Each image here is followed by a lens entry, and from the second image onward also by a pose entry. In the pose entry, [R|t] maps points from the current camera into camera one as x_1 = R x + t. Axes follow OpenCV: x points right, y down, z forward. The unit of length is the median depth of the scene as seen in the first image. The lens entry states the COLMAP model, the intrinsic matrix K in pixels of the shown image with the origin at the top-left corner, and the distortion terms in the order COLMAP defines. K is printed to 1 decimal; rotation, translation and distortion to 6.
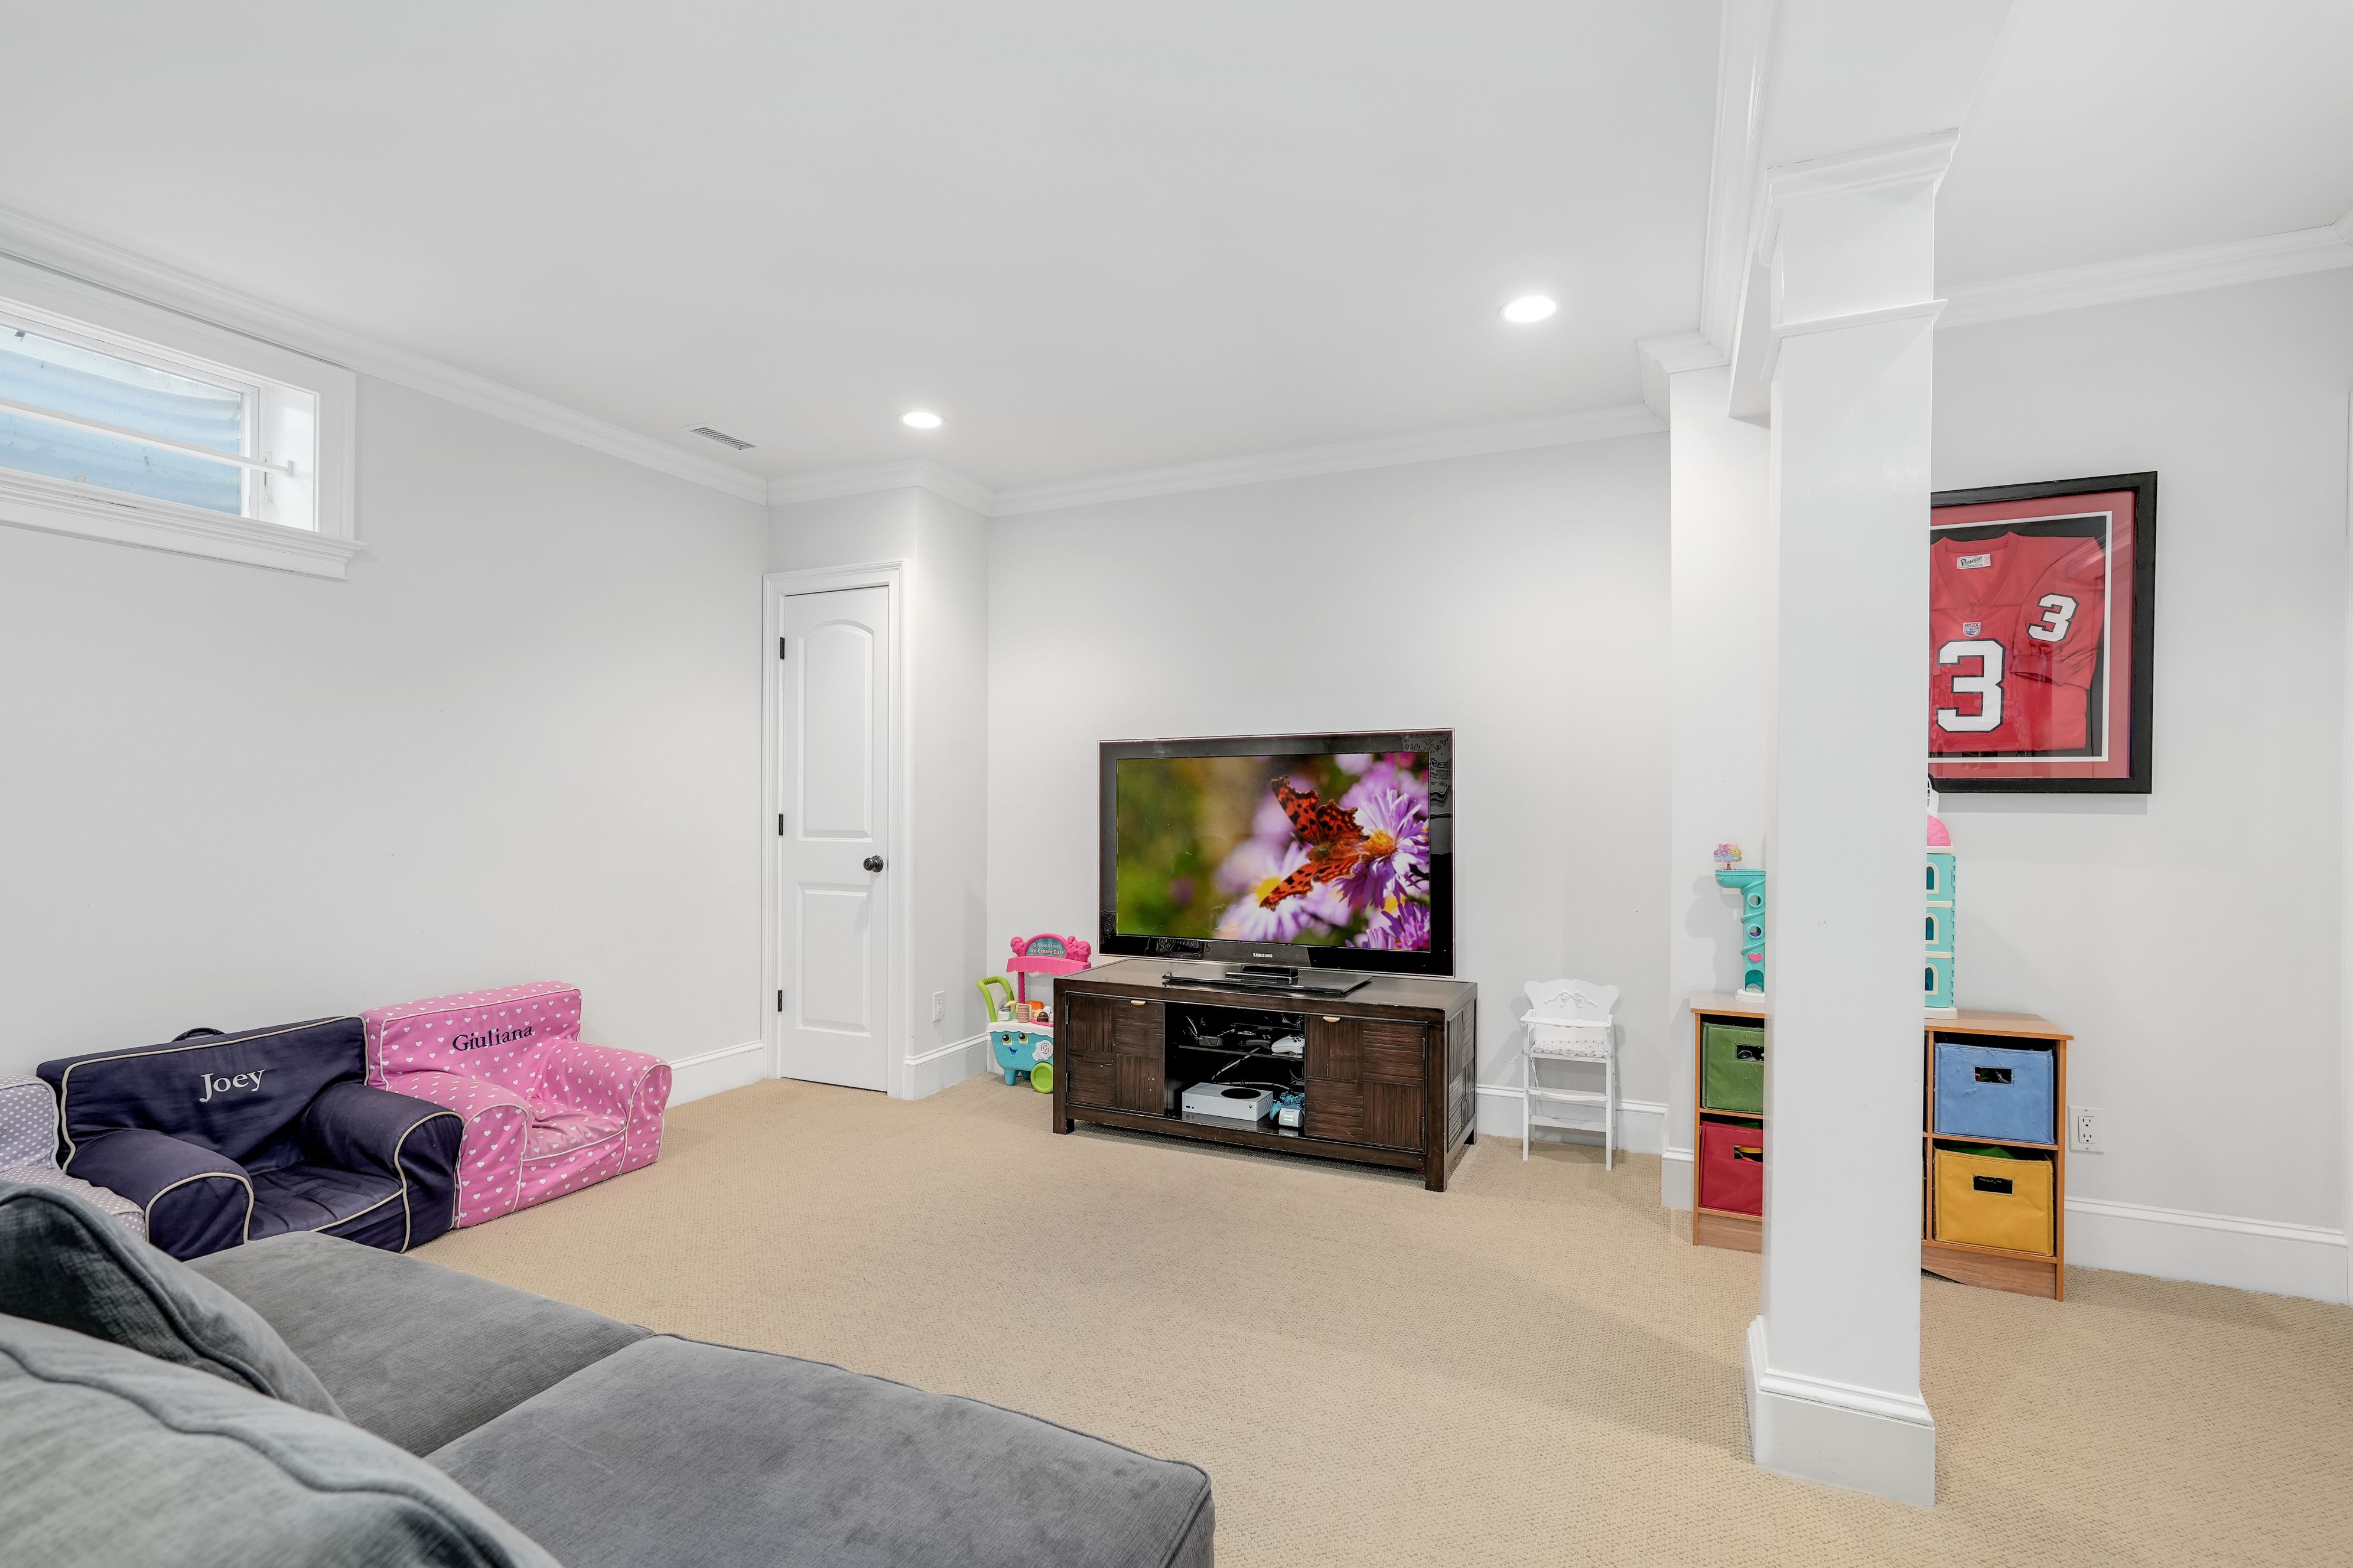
lens RADIAL K [[1082.5, 0, 1173.0], [0, 1082.5, 795.2], [0, 0, 1]] dist [-0.004697, 0.001927]
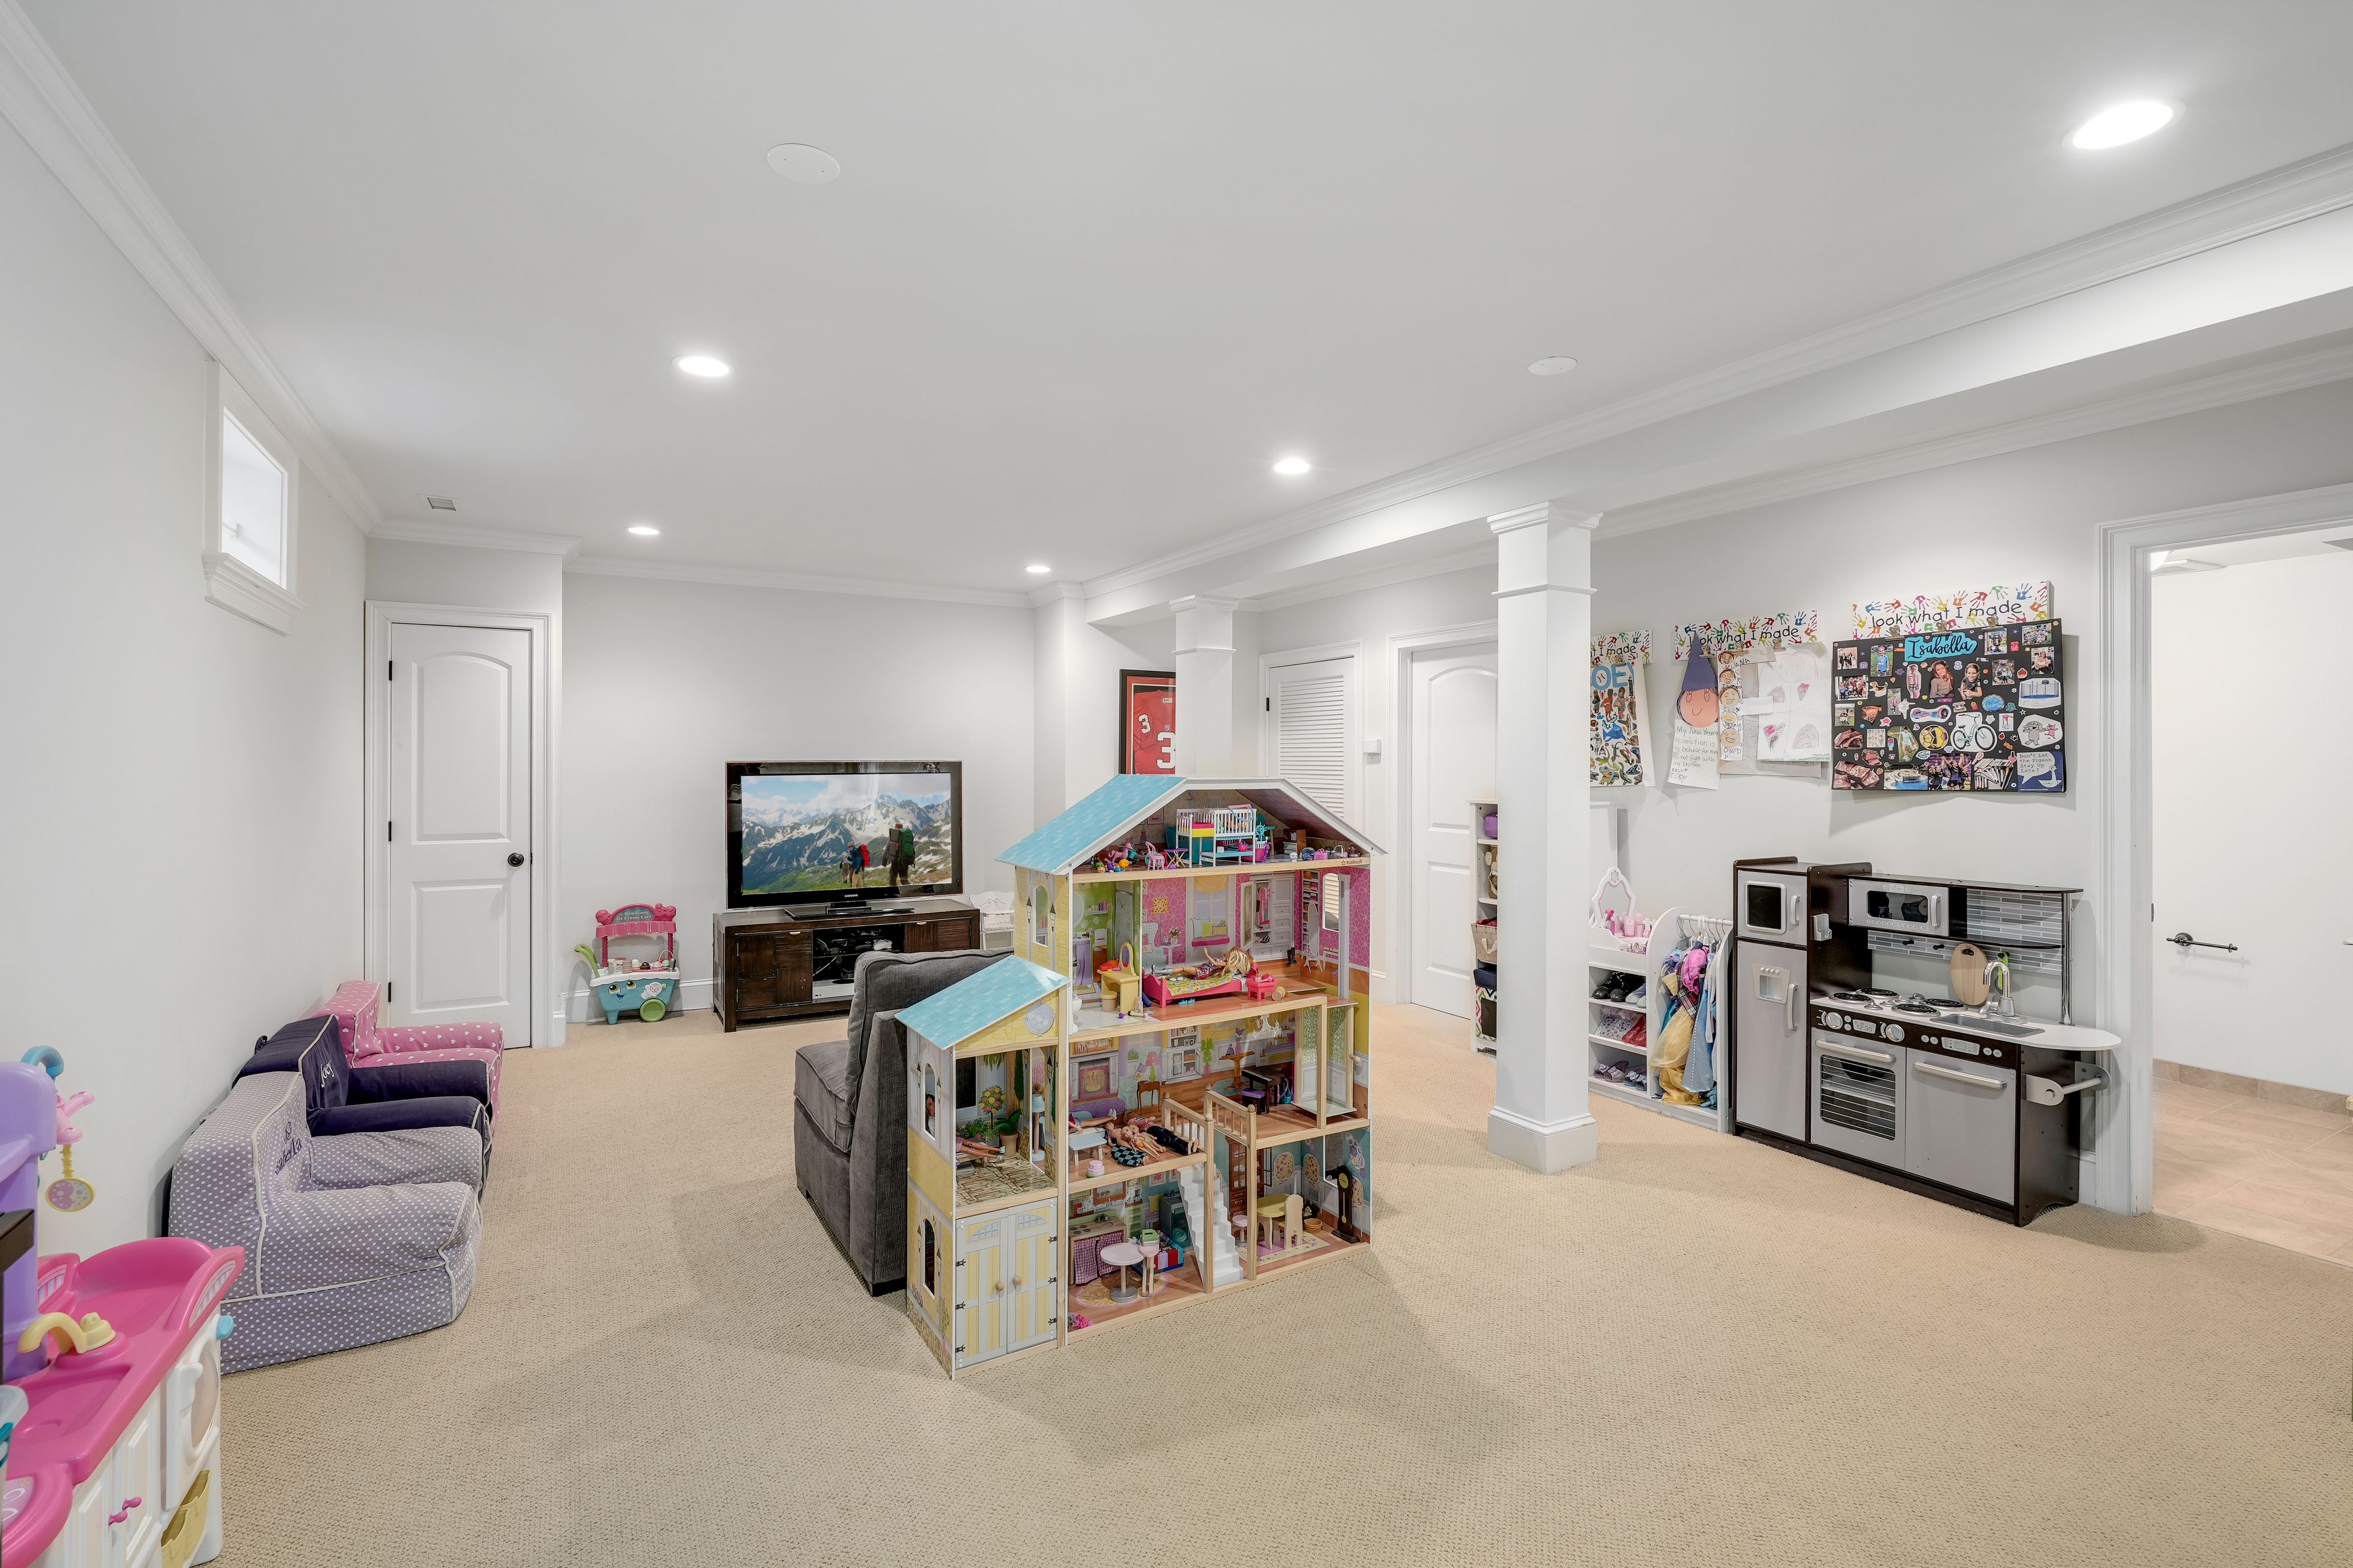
lens RADIAL K [[1082.5, 0, 1185.1], [0, 1082.5, 773.1], [0, 0, 1]] dist [-0.004697, 0.001927]
pose [[0.584346, -0.004661, 0.811491, -0.812069], [-0.007310, 0.999913, 0.011007, -0.051762], [-0.811472, -0.012364, 0.584261, -0.310558]]
